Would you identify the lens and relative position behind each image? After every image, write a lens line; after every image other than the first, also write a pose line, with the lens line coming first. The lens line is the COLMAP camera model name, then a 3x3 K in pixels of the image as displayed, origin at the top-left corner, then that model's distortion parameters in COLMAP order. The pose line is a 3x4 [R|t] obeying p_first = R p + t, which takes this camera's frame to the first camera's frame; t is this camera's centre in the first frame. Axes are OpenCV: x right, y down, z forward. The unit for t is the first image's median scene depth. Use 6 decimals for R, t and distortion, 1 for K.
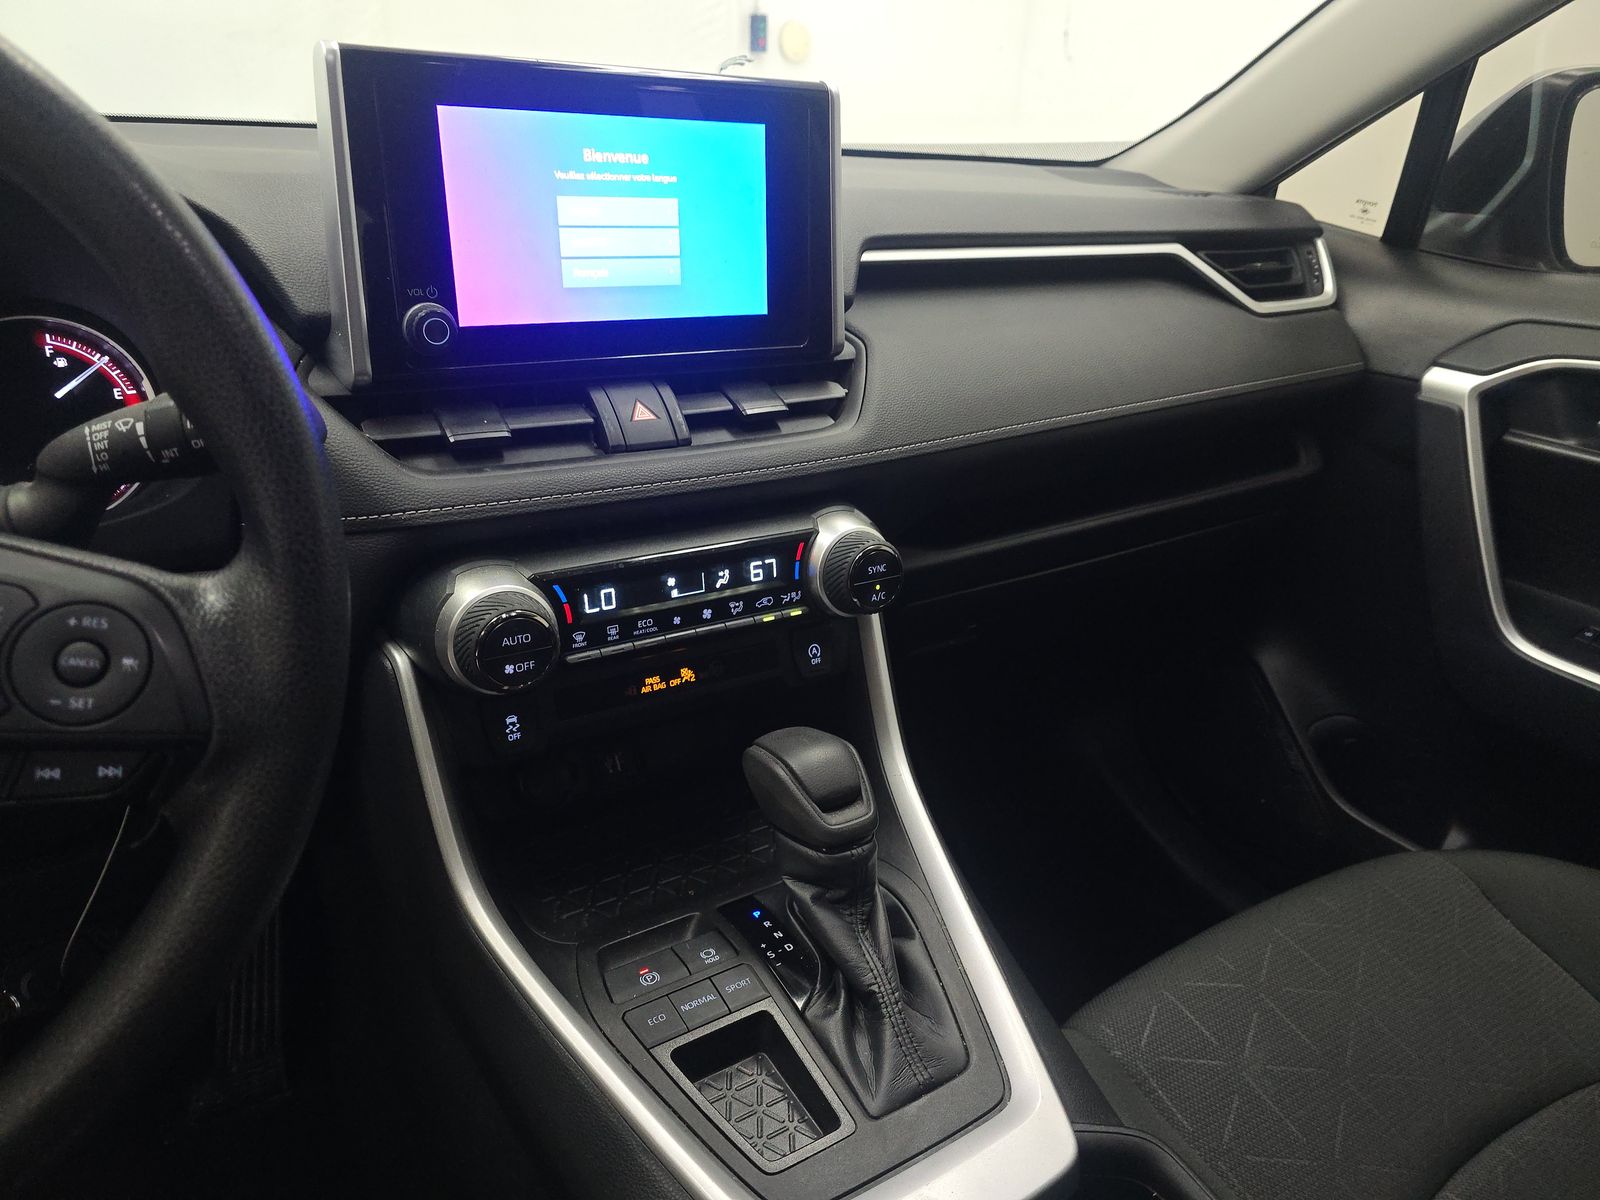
lens RADIAL K [[1081.5, 0, 800.0], [0, 1081.5, 600.0], [0, 0, 1]] dist [0.073504, -0.107899]
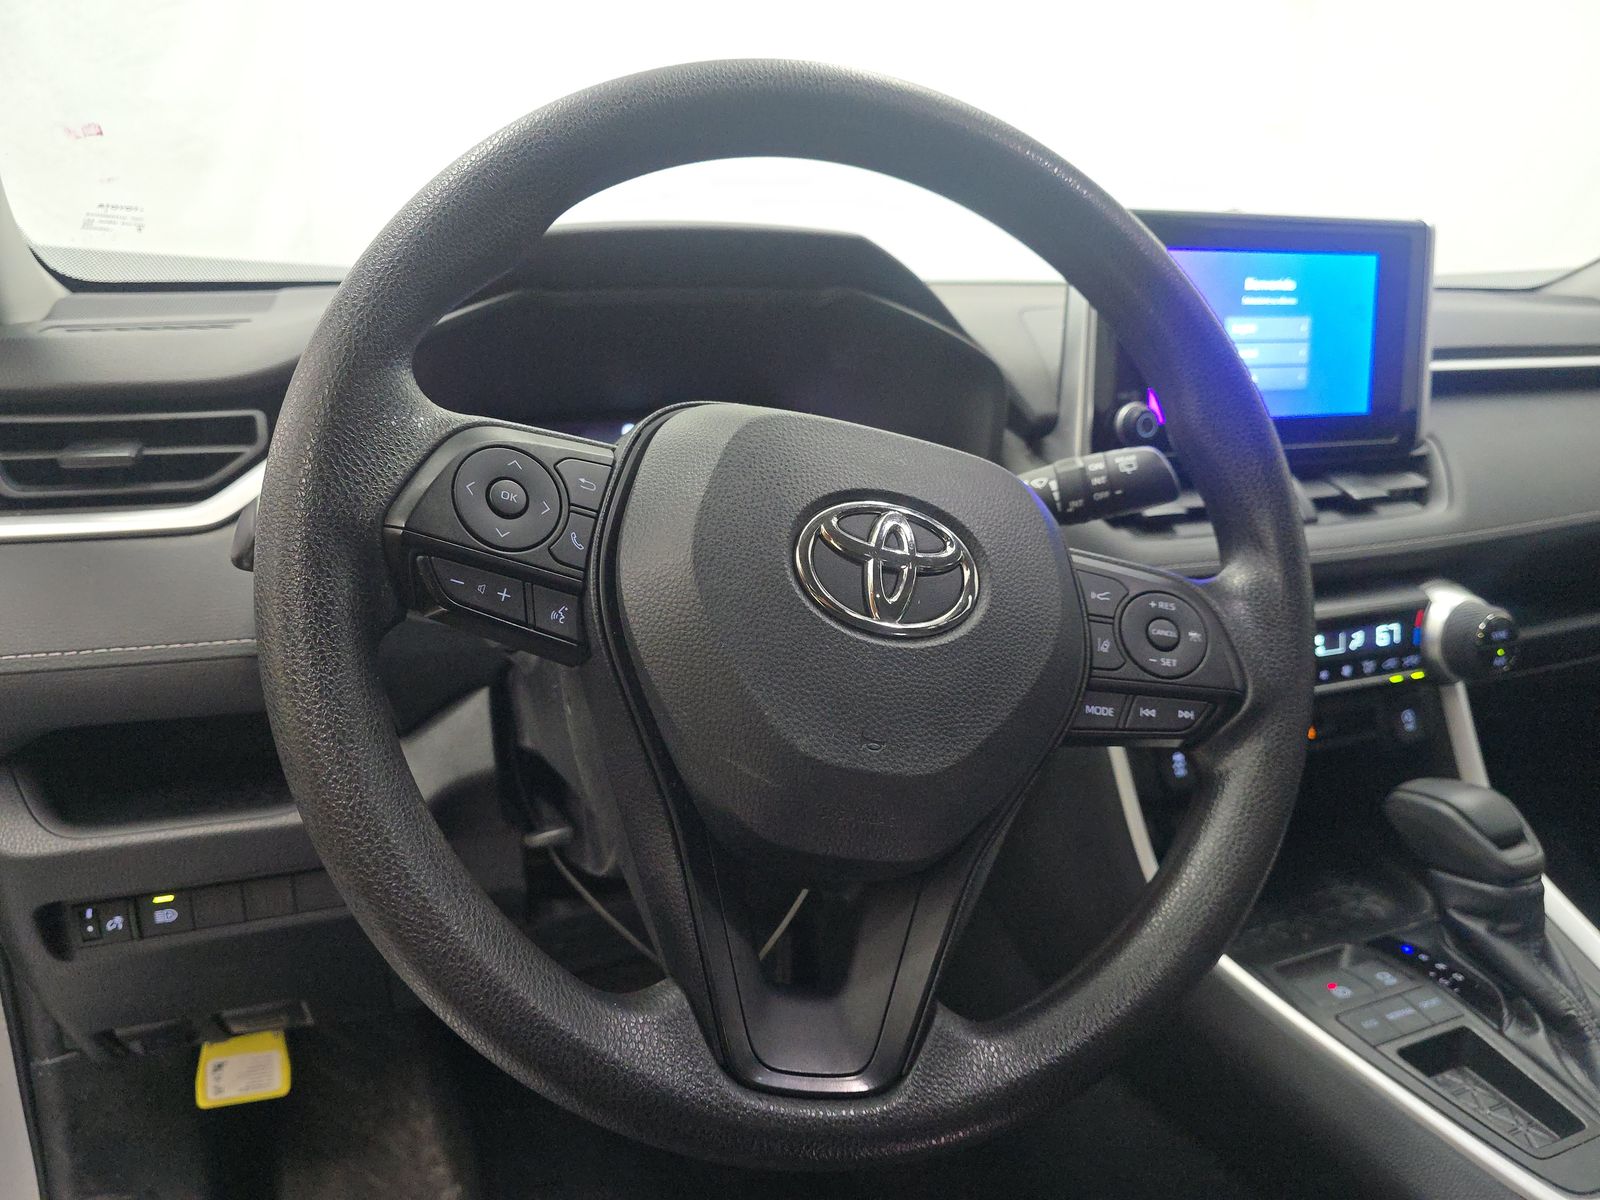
lens RADIAL K [[1113.4, 0, 800.0], [0, 1113.4, 600.0], [0, 0, 1]] dist [-0.005630, -0.000571]
pose [[0.984022, 0.009231, -0.177810, -0.441410], [-0.032705, 0.991034, -0.129543, 0.108349], [0.175020, 0.133289, 0.975501, -0.226207]]
